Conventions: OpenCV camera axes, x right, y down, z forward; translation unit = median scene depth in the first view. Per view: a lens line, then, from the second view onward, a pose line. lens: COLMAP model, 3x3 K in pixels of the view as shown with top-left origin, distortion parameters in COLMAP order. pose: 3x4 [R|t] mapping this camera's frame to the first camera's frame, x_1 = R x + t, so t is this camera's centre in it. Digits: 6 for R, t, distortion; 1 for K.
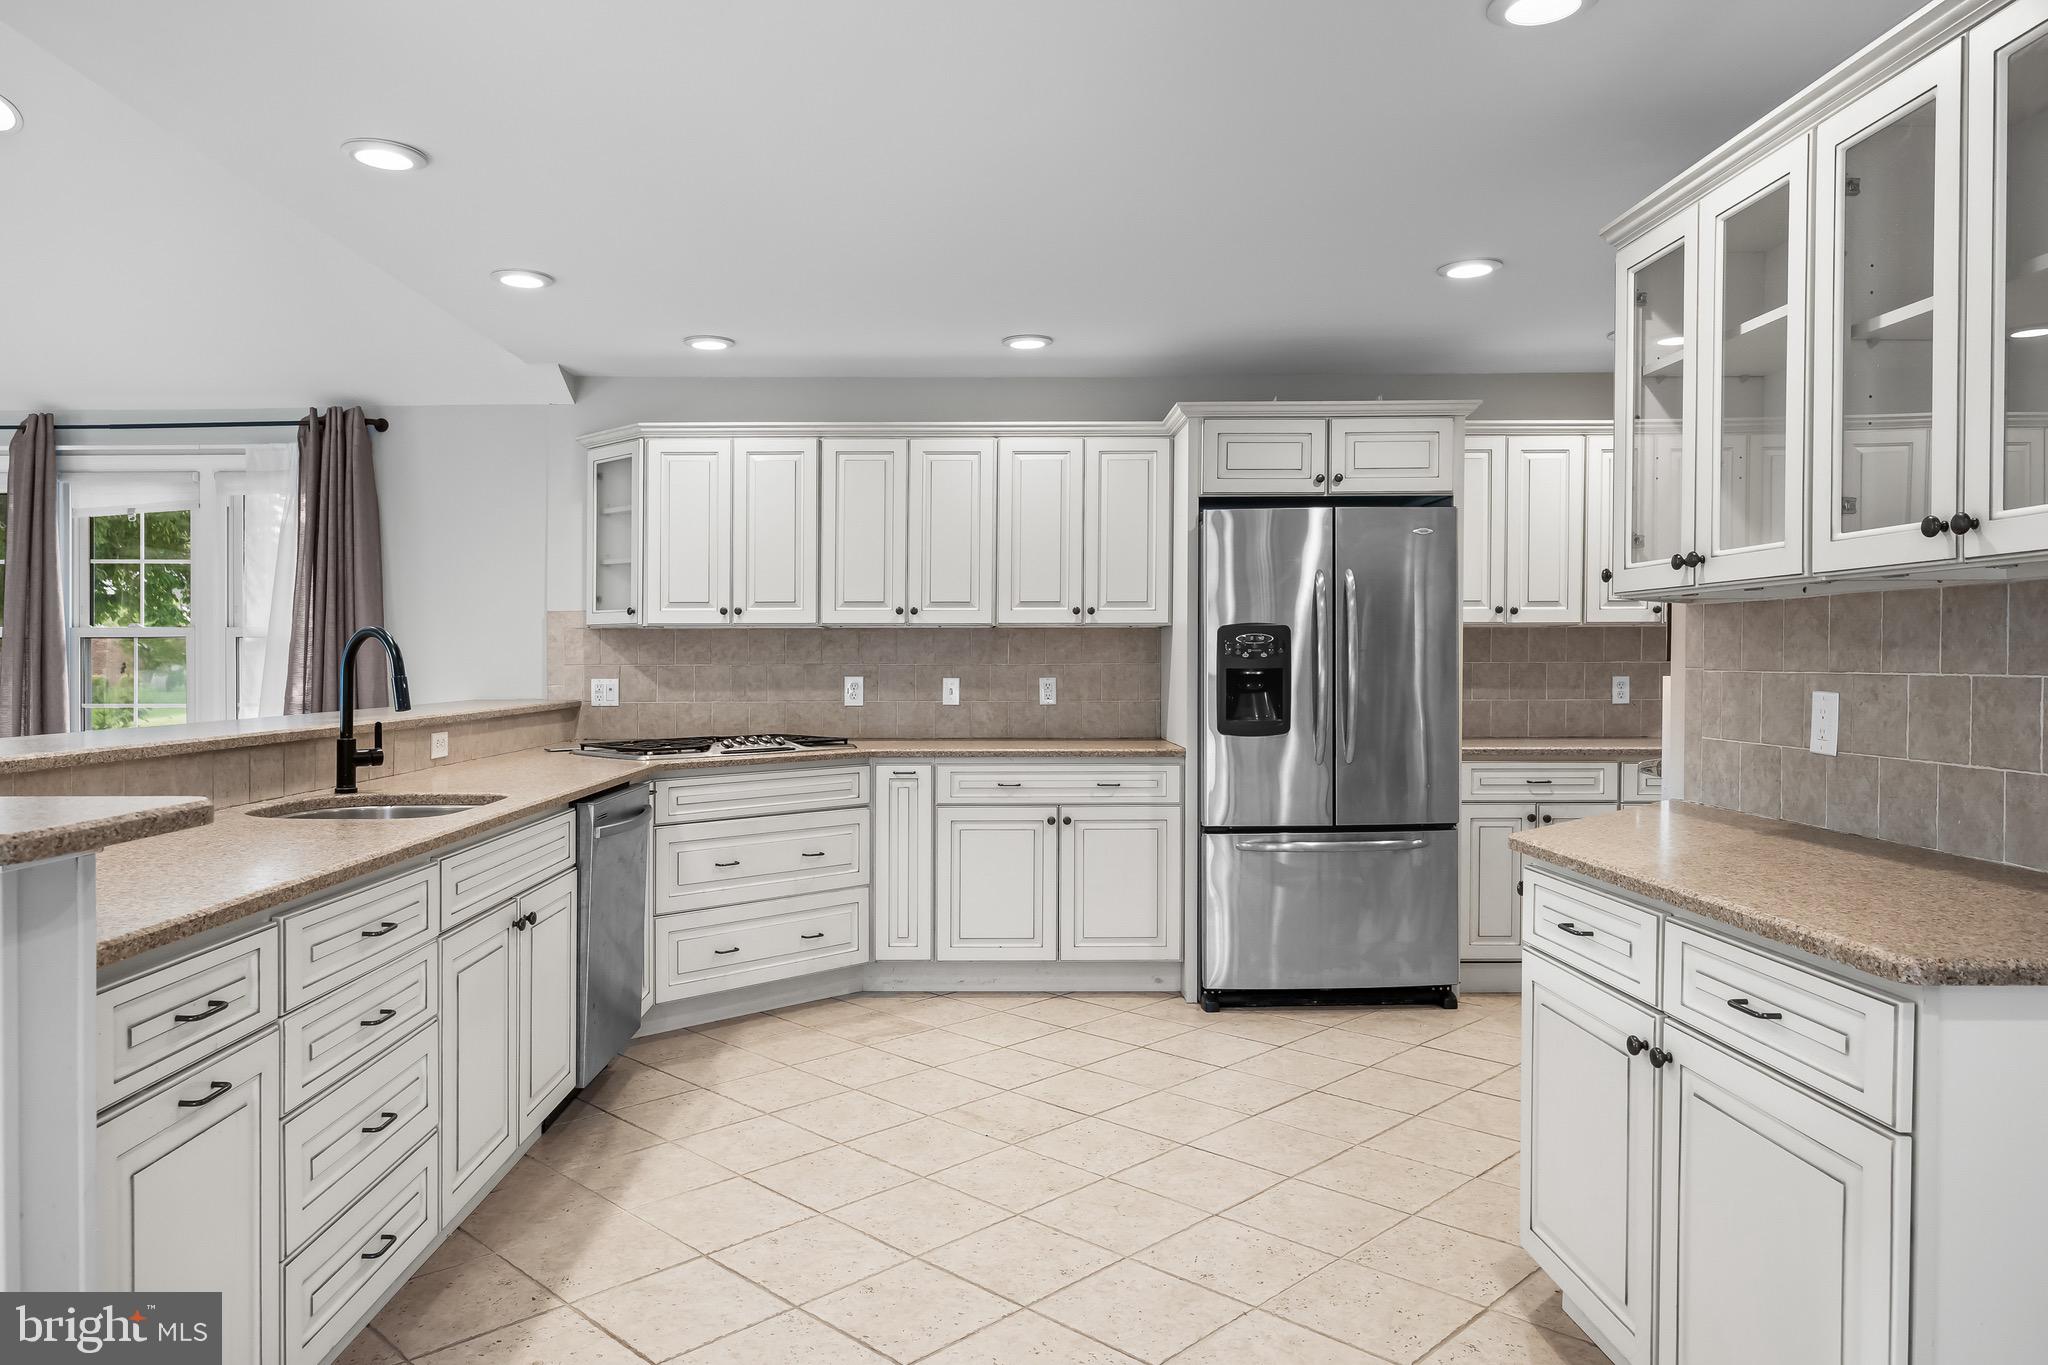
lens RADIAL K [[1377.8, 0, 947.2], [0, 1377.8, 644.4], [0, 0, 1]] dist [-0.002789, 0.000404]
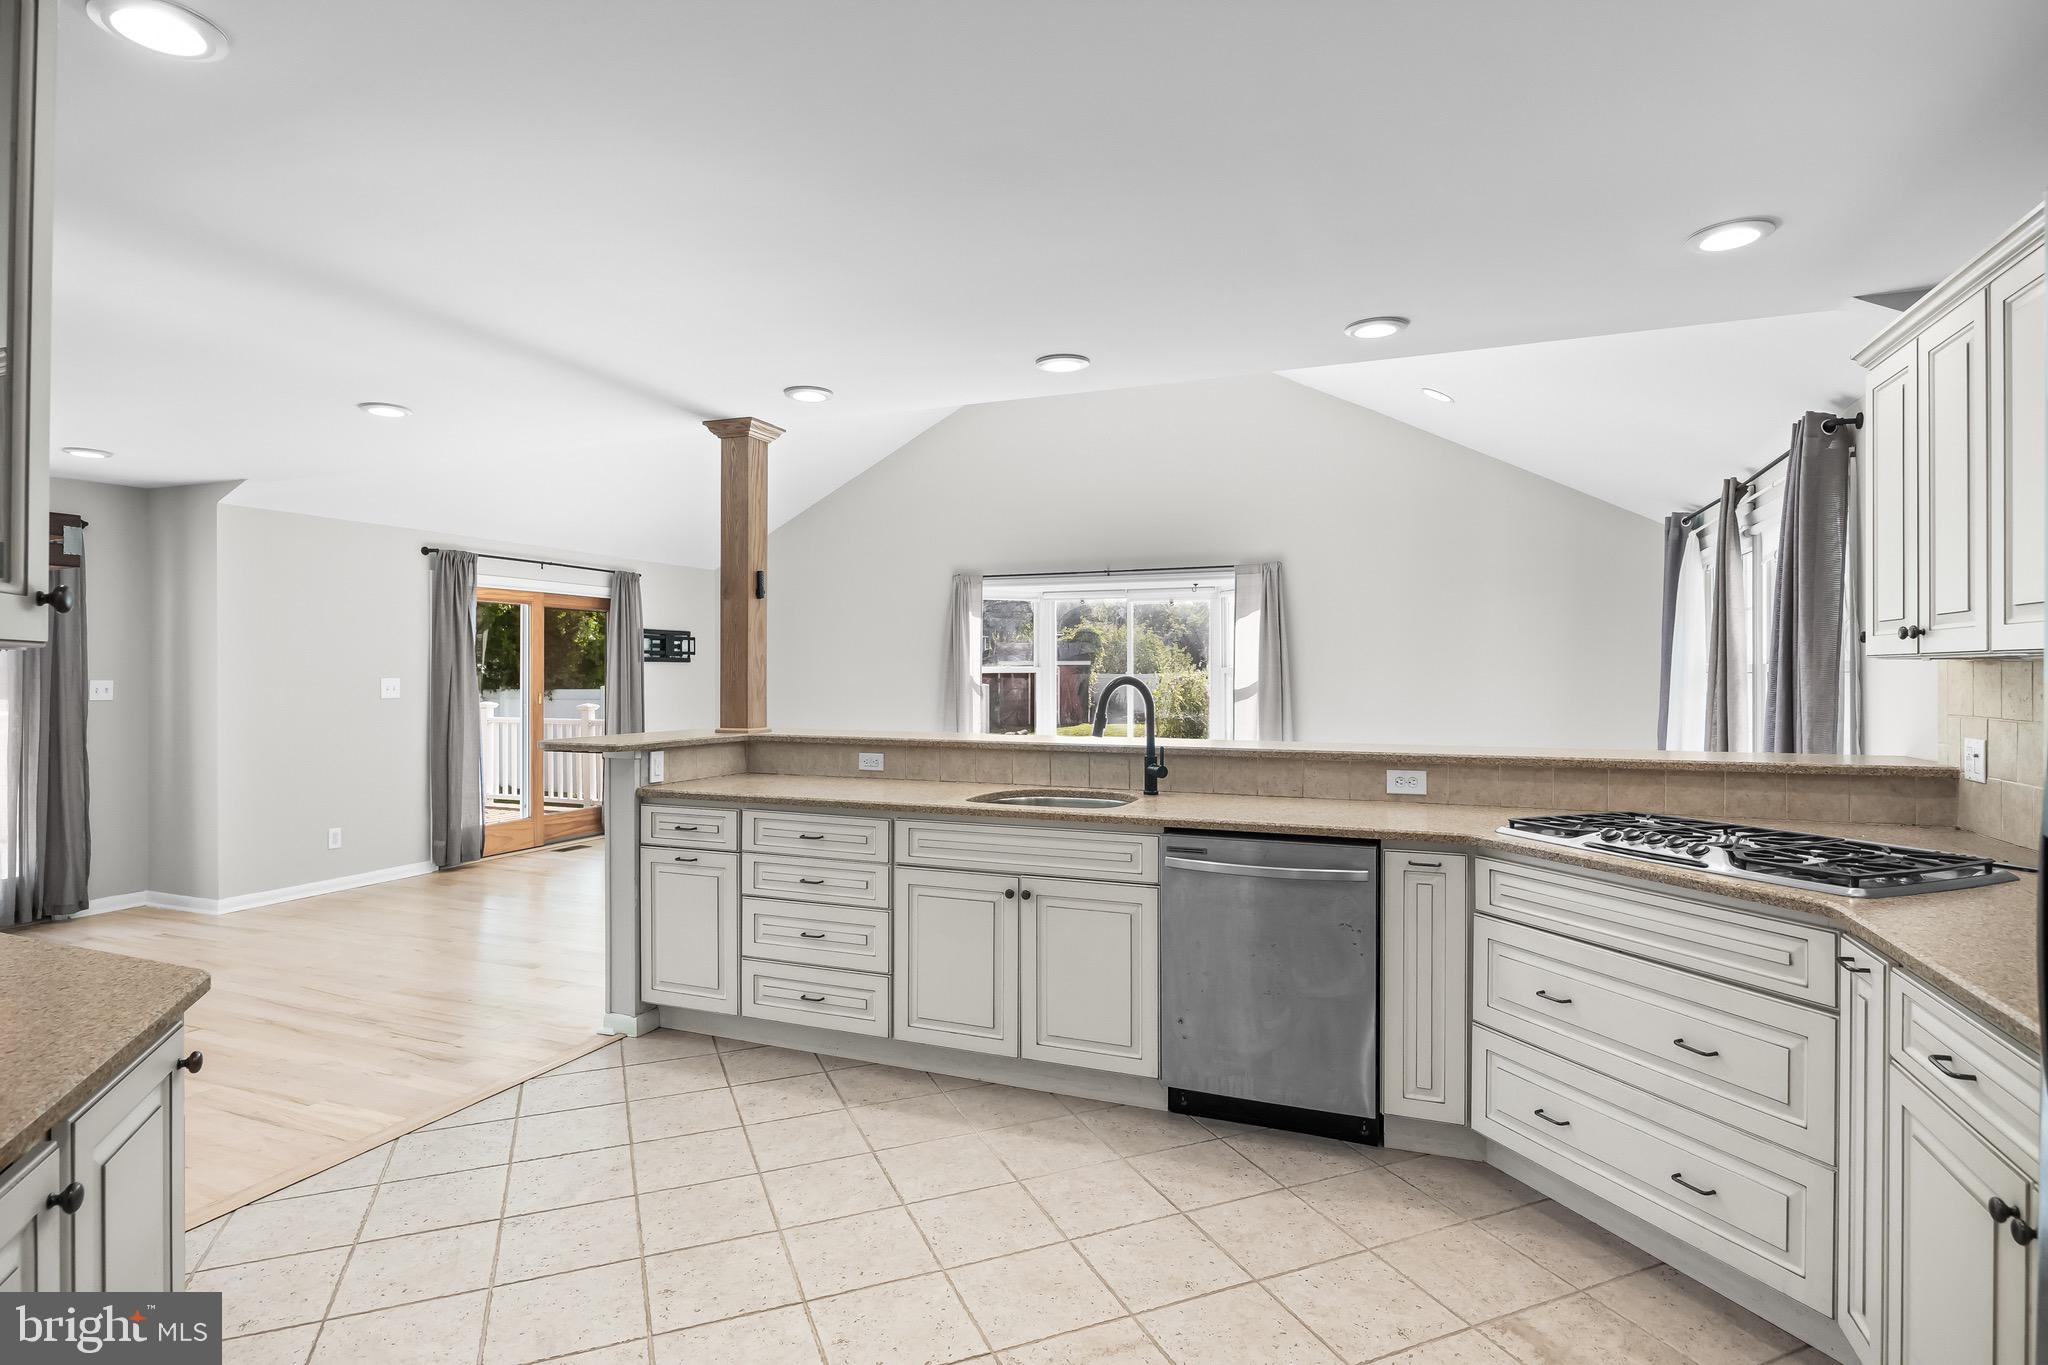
lens RADIAL K [[1056.9, 0, 1021.6], [0, 1056.9, 668.0], [0, 0, 1]] dist [-0.000728, -0.000419]
pose [[-0.369468, -0.001325, -0.929243, 0.418774], [0.011495, 0.999916, -0.005996, -0.011185], [0.929172, -0.012896, -0.369421, 0.874375]]
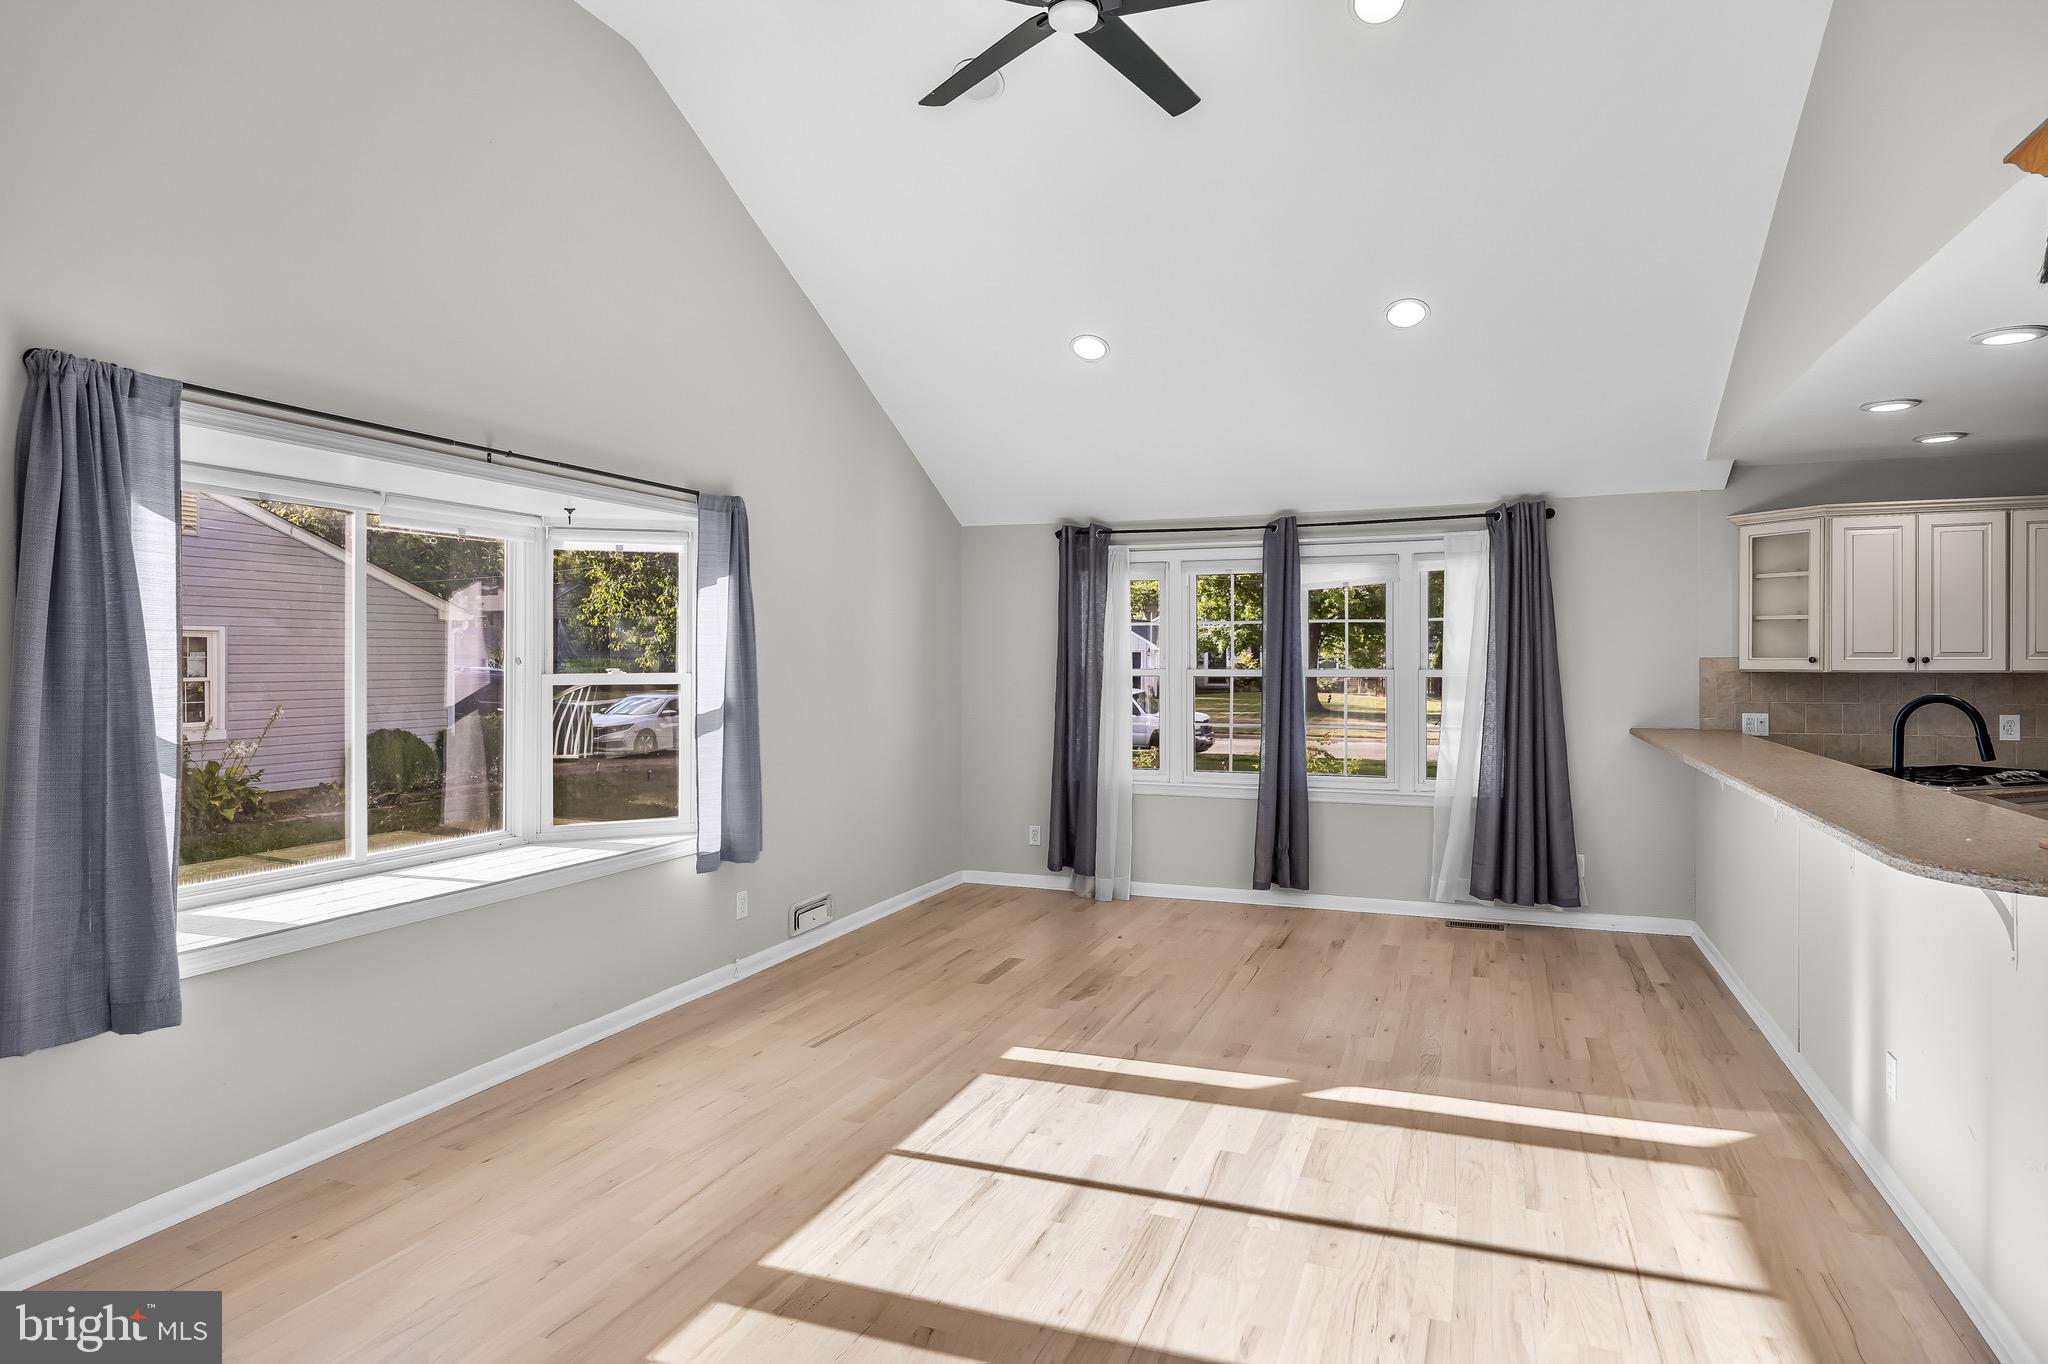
lens RADIAL K [[1159.9, 0, 1026.8], [0, 1159.9, 653.6], [0, 0, 1]] dist [0.003063, -0.000412]
pose [[0.937285, -0.001940, -0.348559, -0.562509], [0.003218, 0.999990, 0.003087, -0.037878], [0.348550, -0.004015, 0.937282, -0.217450]]
